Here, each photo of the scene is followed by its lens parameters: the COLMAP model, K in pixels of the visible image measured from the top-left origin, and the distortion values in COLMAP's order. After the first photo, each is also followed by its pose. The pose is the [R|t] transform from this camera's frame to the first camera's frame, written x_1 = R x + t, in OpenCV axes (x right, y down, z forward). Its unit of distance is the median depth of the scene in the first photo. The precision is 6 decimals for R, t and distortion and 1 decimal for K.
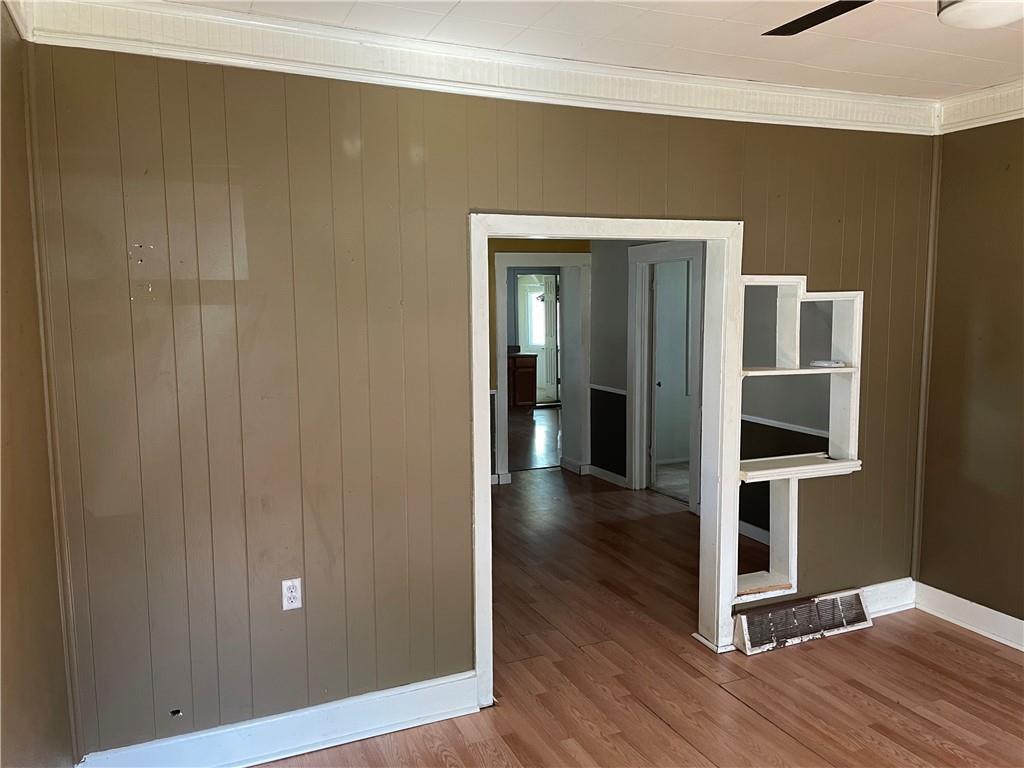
lens RADIAL K [[770.6, 0, 506.3], [0, 770.6, 377.3], [0, 0, 1]] dist [0.087778, -0.113315]
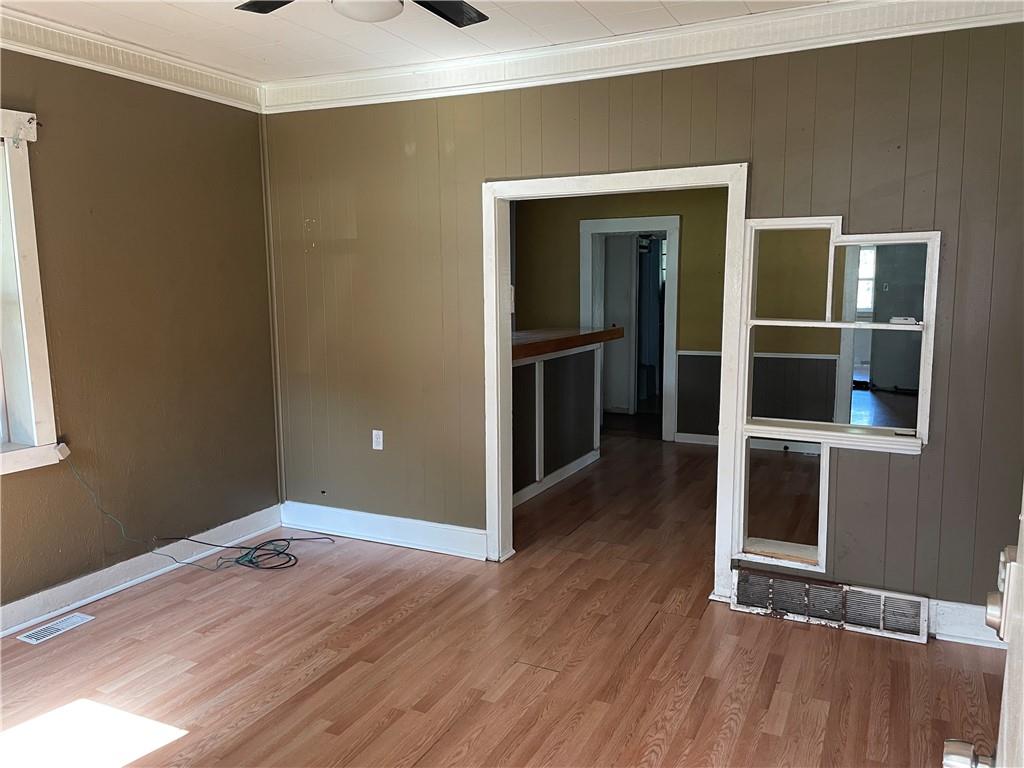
lens RADIAL K [[770.6, 0, 511.4], [0, 770.6, 380.2], [0, 0, 1]] dist [0.087778, -0.113315]
pose [[0.649032, 0.104748, -0.753515, 0.871819], [-0.079334, 0.994394, 0.069900, 0.023387], [0.756613, 0.014412, 0.653704, 0.151102]]
